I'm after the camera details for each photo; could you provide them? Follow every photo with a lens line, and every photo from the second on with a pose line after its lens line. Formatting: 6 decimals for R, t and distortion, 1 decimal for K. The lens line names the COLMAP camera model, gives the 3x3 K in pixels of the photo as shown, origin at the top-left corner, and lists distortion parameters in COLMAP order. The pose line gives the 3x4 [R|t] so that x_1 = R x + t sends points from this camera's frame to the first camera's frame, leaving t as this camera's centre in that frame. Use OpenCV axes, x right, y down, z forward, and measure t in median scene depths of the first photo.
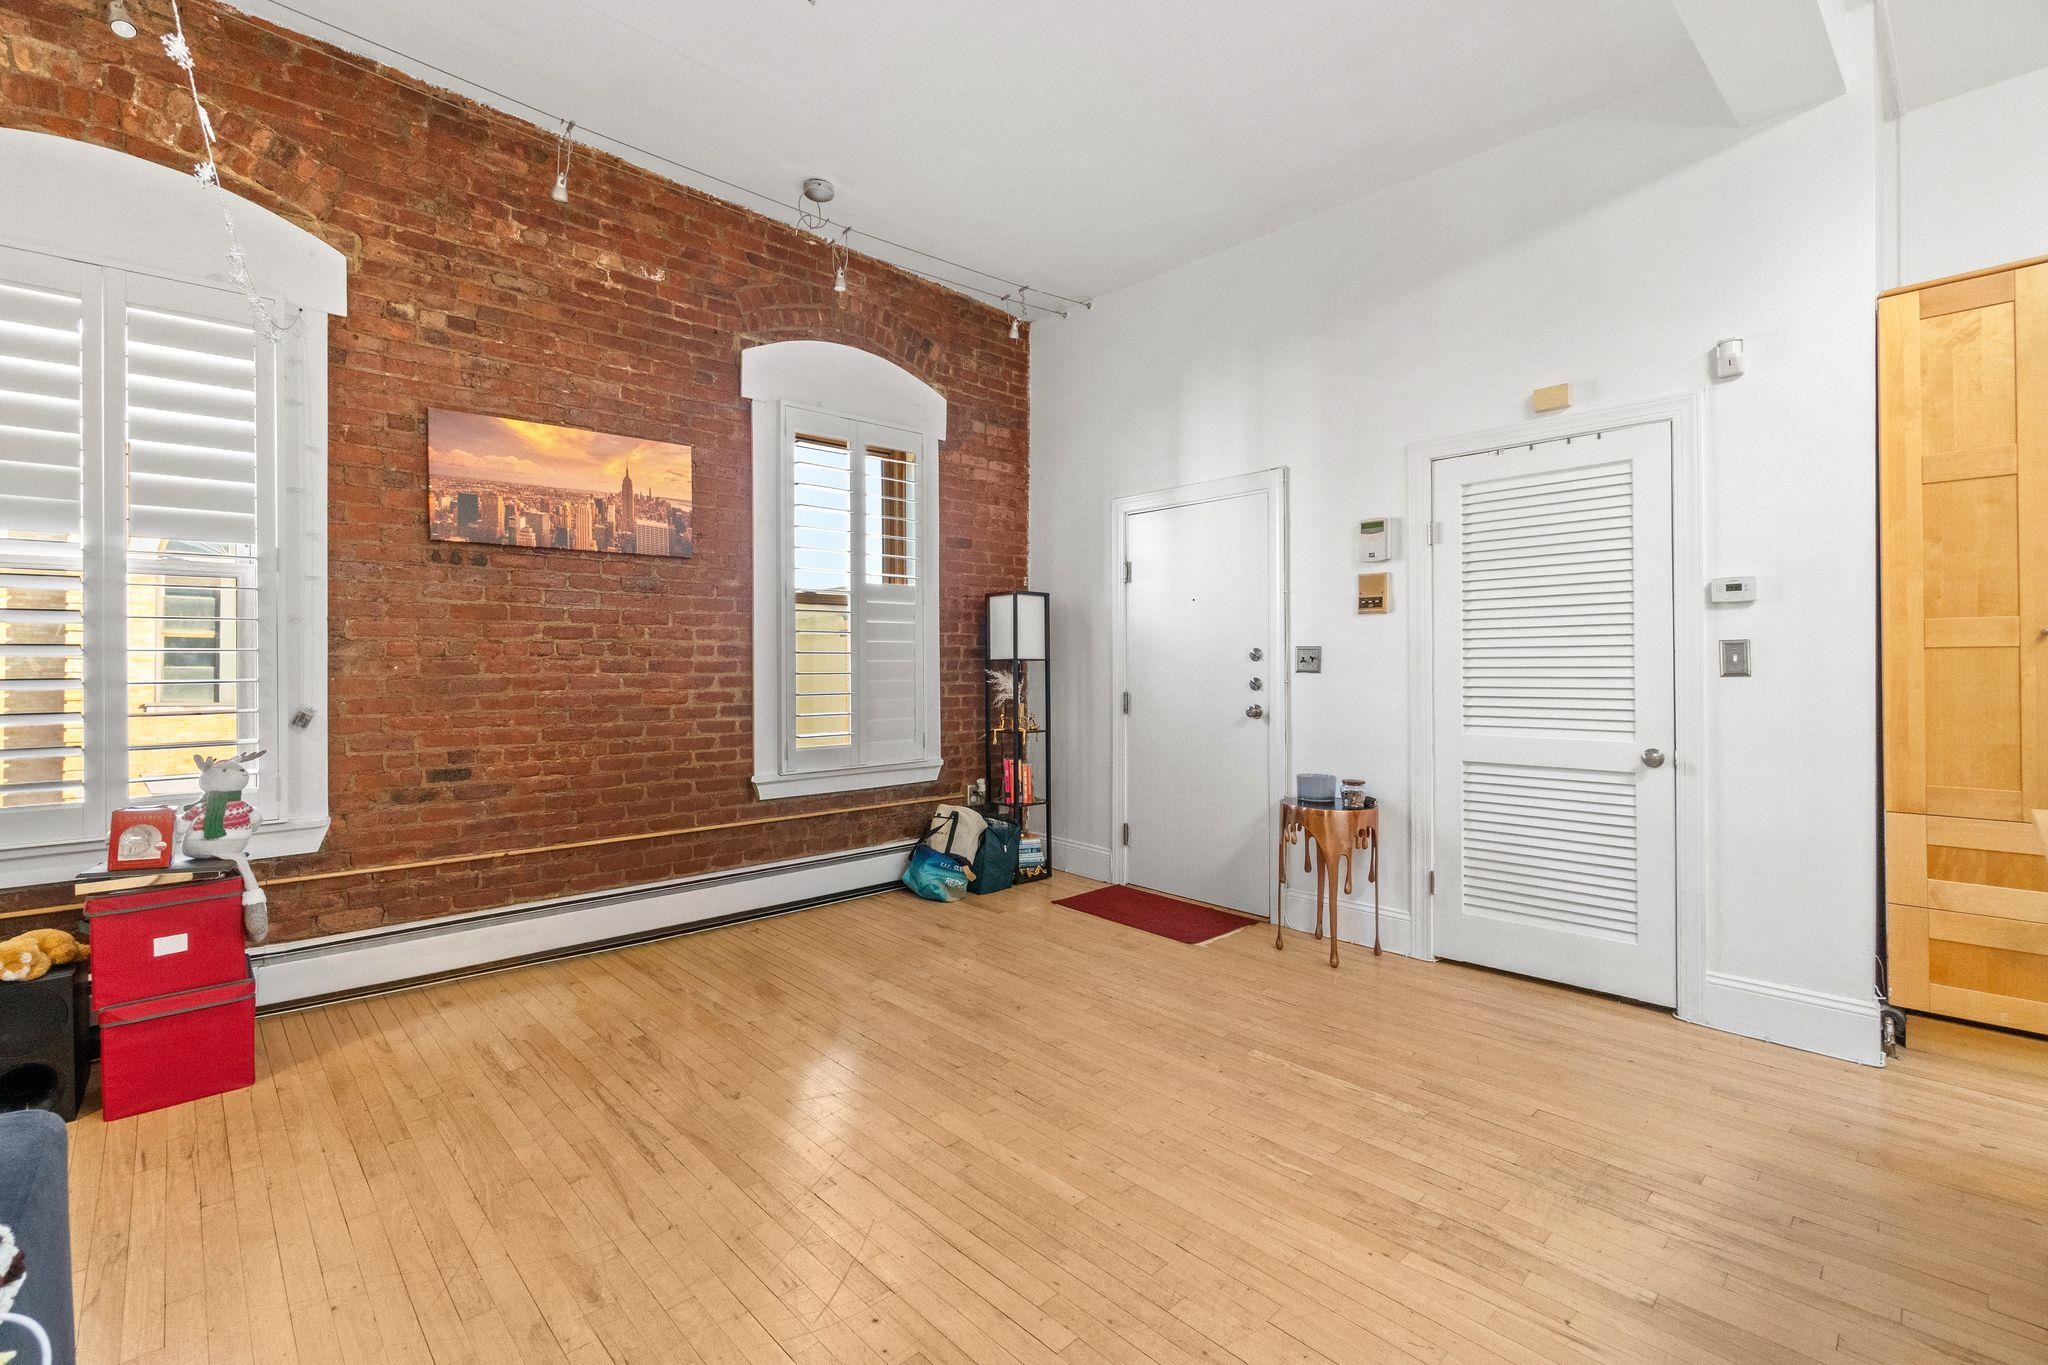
lens RADIAL K [[895.8, 0, 1008.1], [0, 895.8, 661.1], [0, 0, 1]] dist [-0.006353, 0.001351]
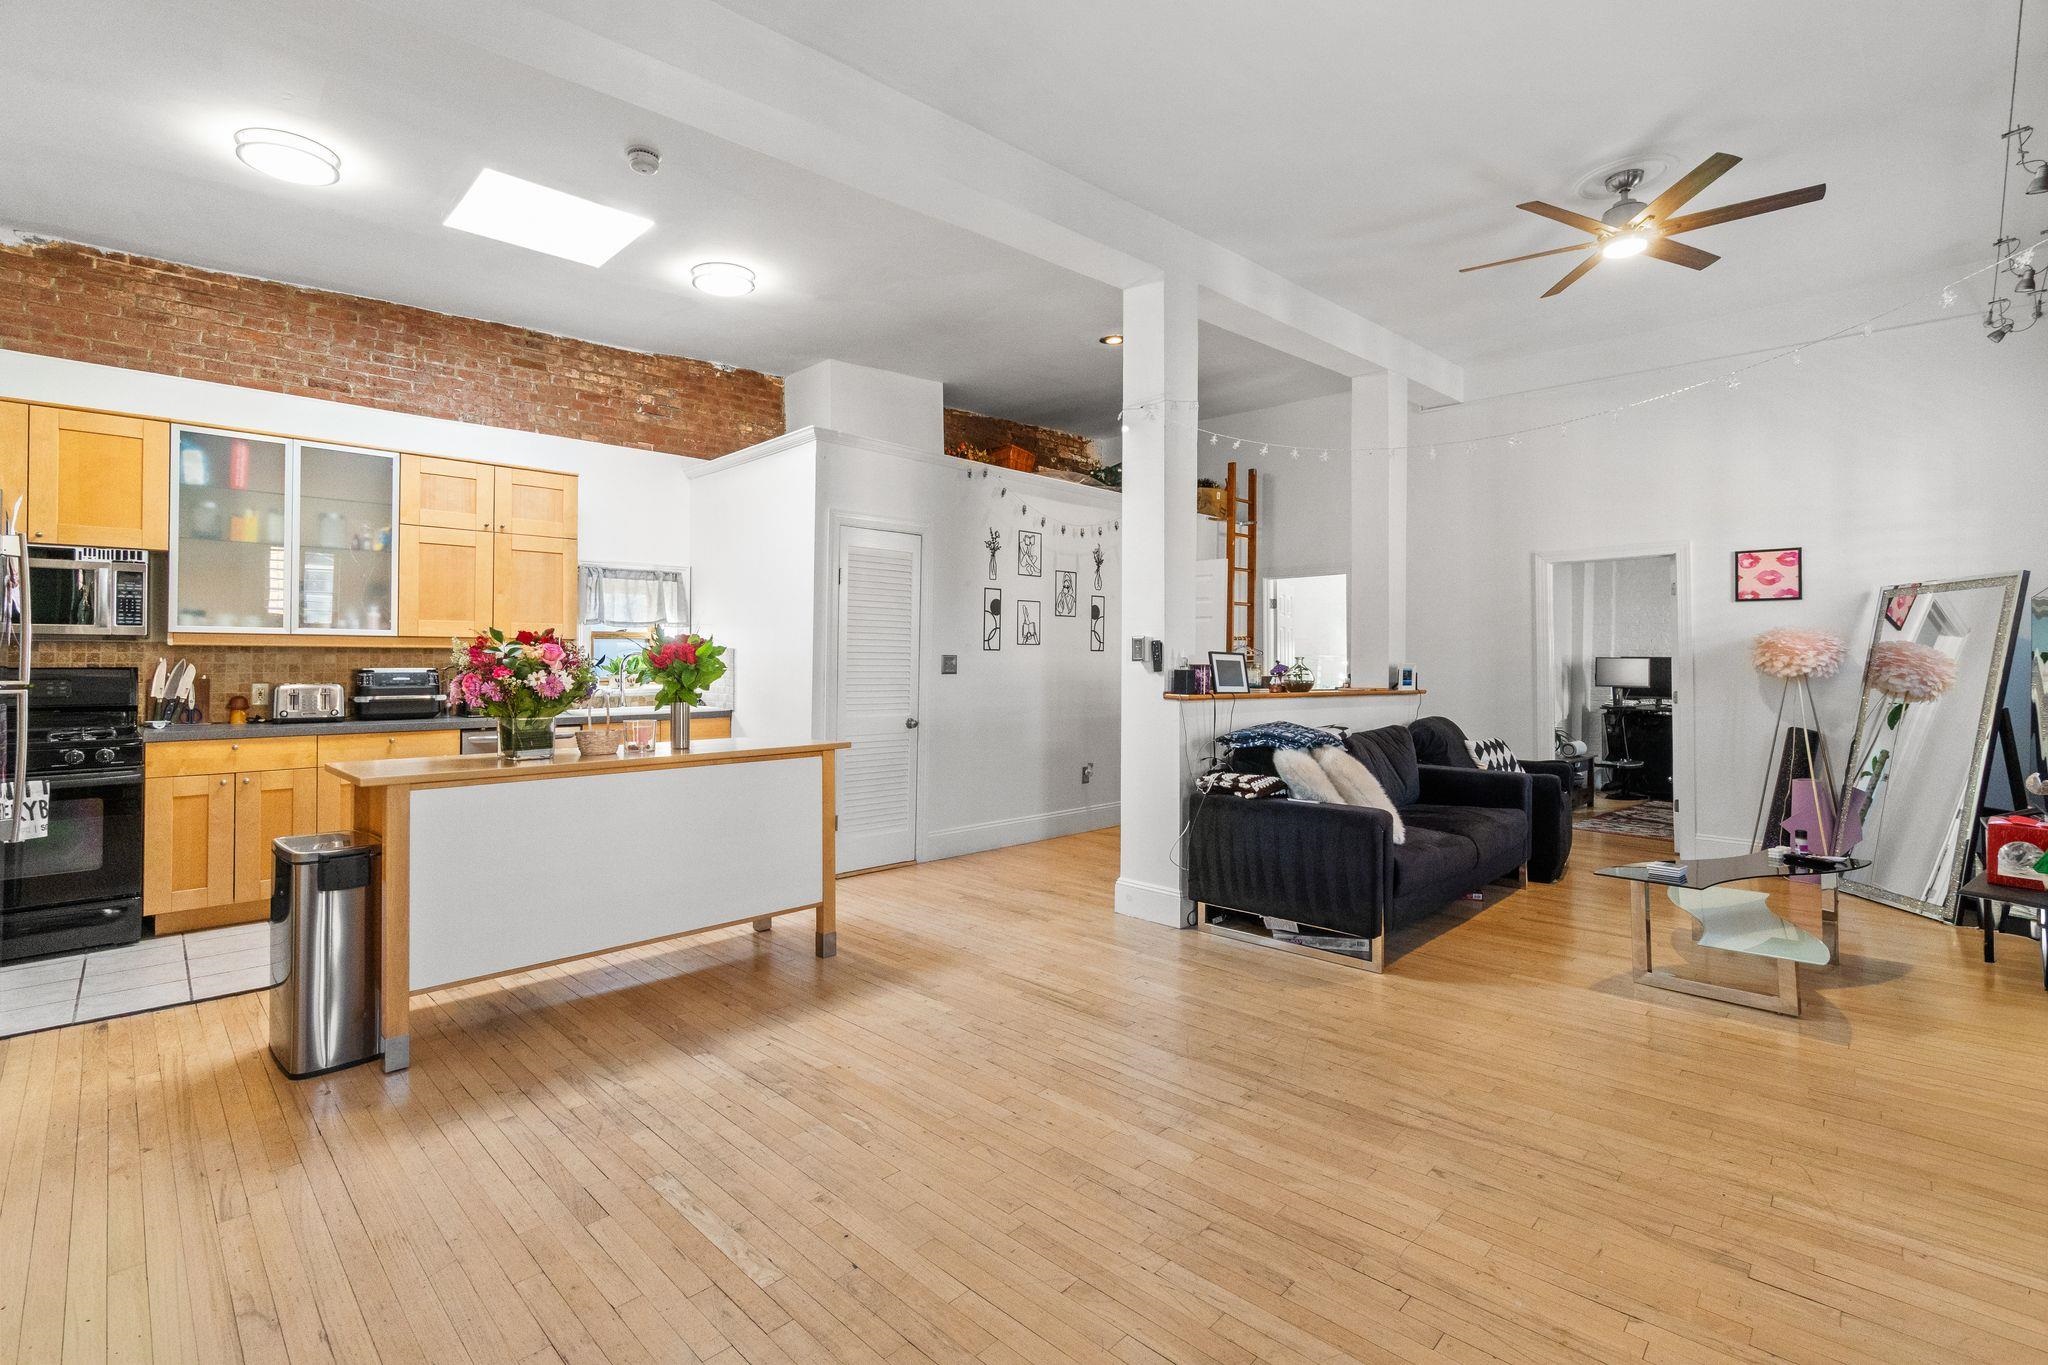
lens RADIAL K [[895.8, 0, 1012.0], [0, 895.8, 650.9], [0, 0, 1]] dist [-0.006353, 0.001351]
pose [[-0.999022, 0.001199, -0.044208, 0.102030], [0.002603, 0.999494, -0.031712, 0.007211], [0.044148, -0.031796, -0.998519, 1.307902]]
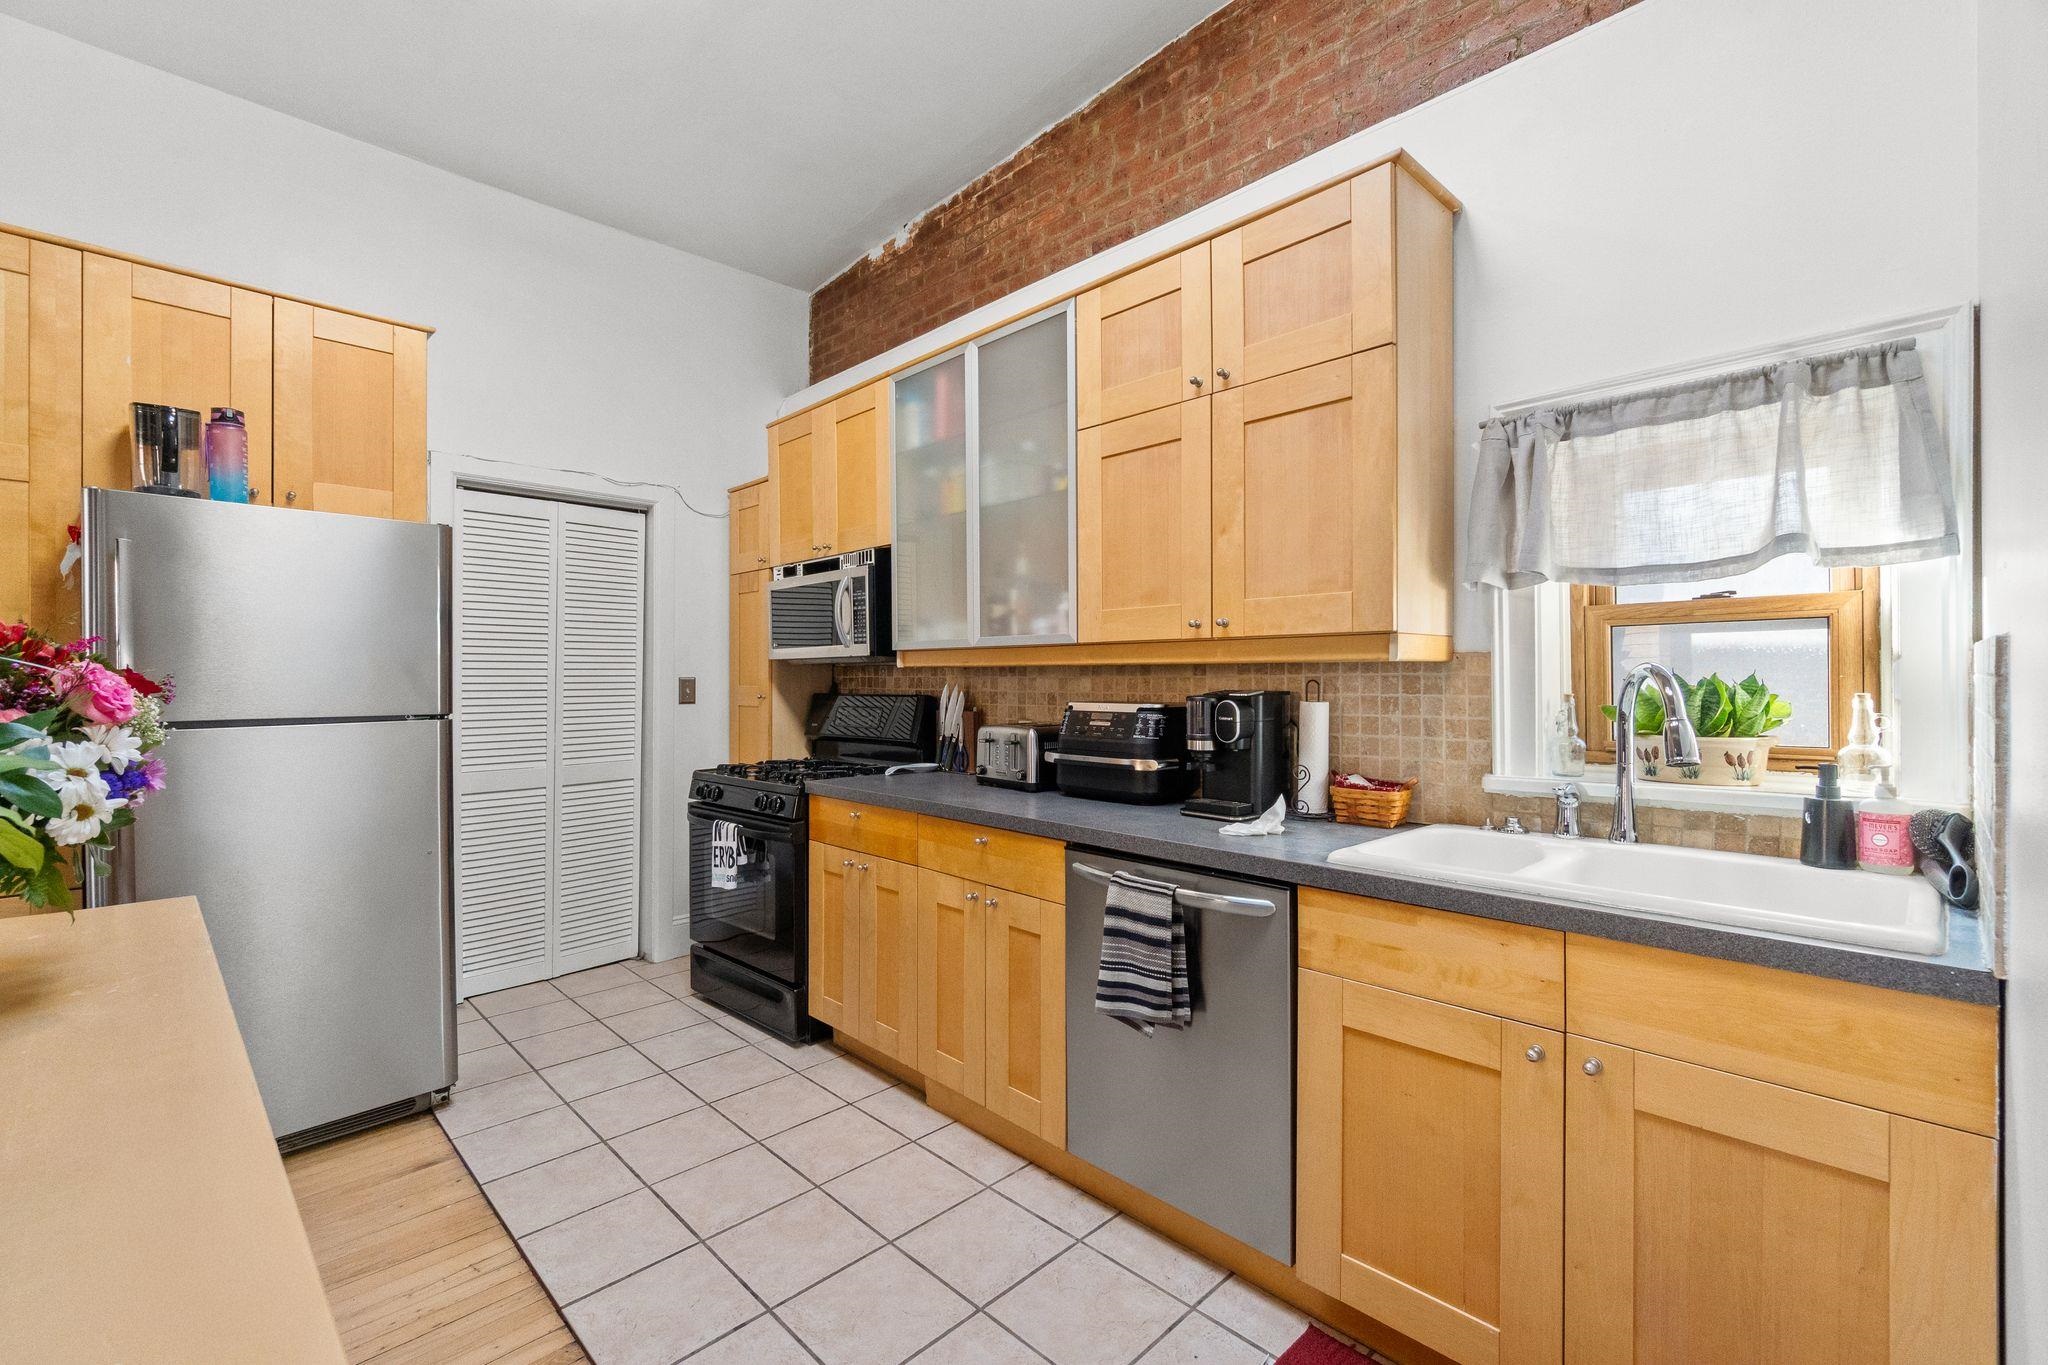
lens RADIAL K [[884.4, 0, 1014.9], [0, 884.4, 681.9], [0, 0, 1]] dist [-0.006288, 0.001136]
pose [[-0.049582, -0.002989, 0.998766, 0.263729], [-0.016475, 0.999862, 0.002174, -0.030040], [-0.998634, -0.016347, -0.049624, 0.001635]]
